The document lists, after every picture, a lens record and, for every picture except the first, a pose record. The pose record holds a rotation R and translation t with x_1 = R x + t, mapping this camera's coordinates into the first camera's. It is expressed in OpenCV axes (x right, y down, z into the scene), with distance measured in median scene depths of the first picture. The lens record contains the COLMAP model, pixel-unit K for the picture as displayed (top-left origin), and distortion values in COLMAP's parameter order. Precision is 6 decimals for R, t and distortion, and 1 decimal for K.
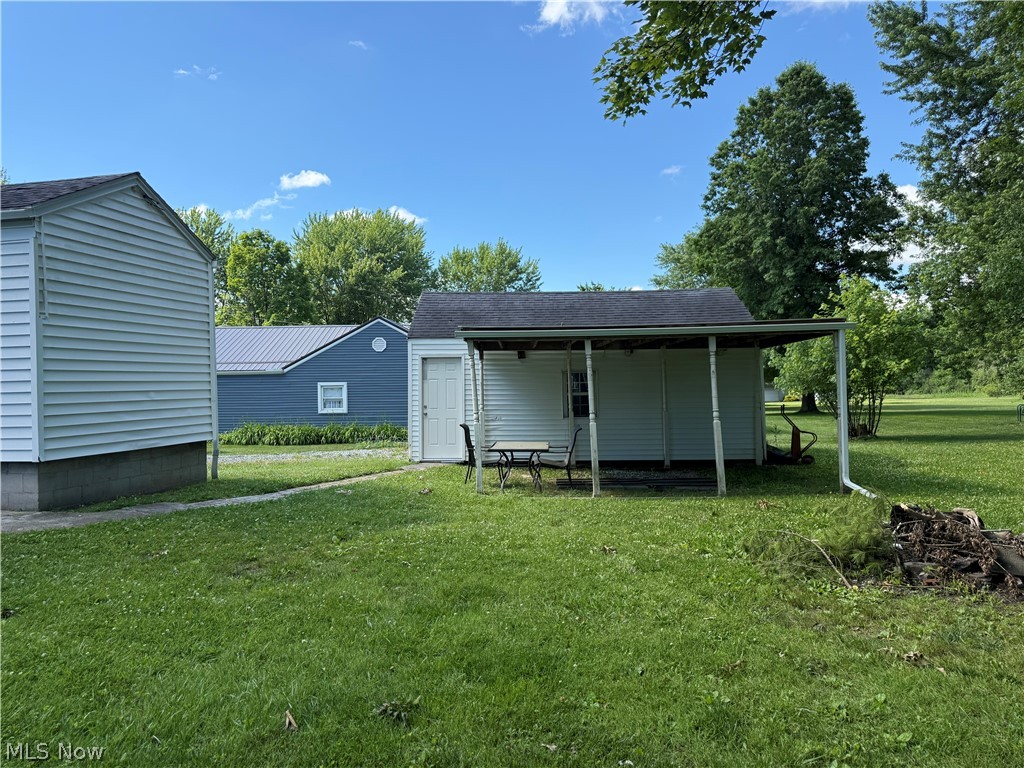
lens RADIAL K [[719.9, 0, 507.3], [0, 719.9, 386.6], [0, 0, 1]] dist [0.048390, -0.054788]
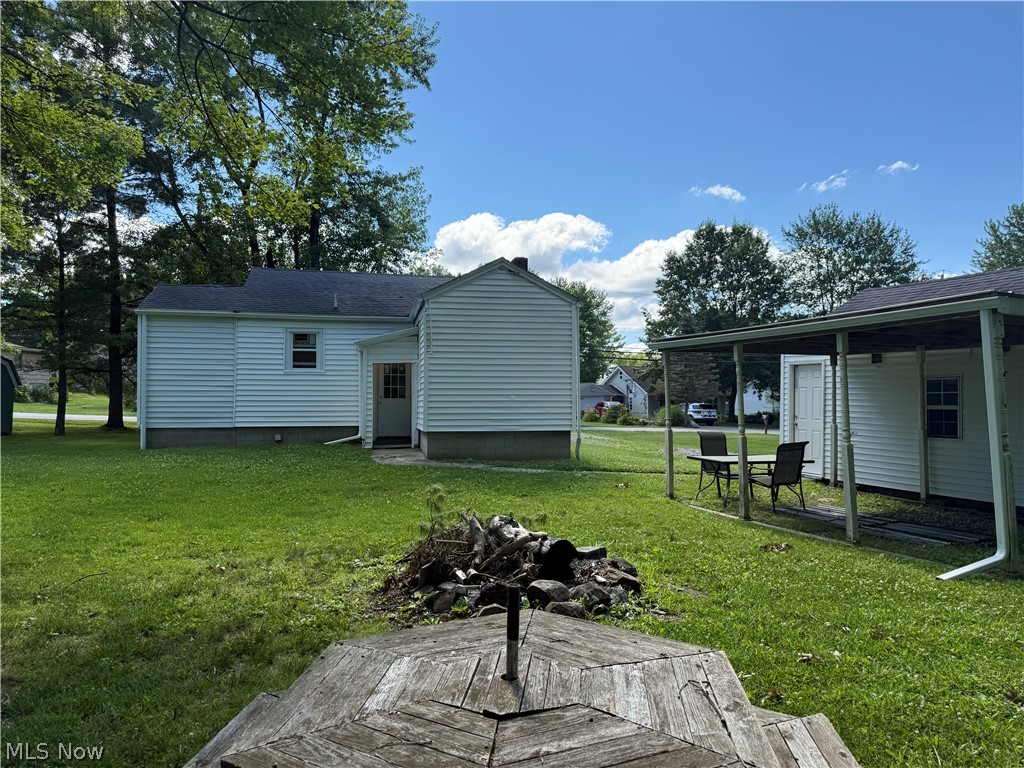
lens RADIAL K [[719.9, 0, 506.6], [0, 719.9, 379.6], [0, 0, 1]] dist [0.048390, -0.054788]
pose [[0.405546, -0.011502, -0.914002, 0.995350], [-0.010514, 0.999796, -0.017247, 0.000543], [0.914014, 0.016604, 0.405343, 0.393479]]
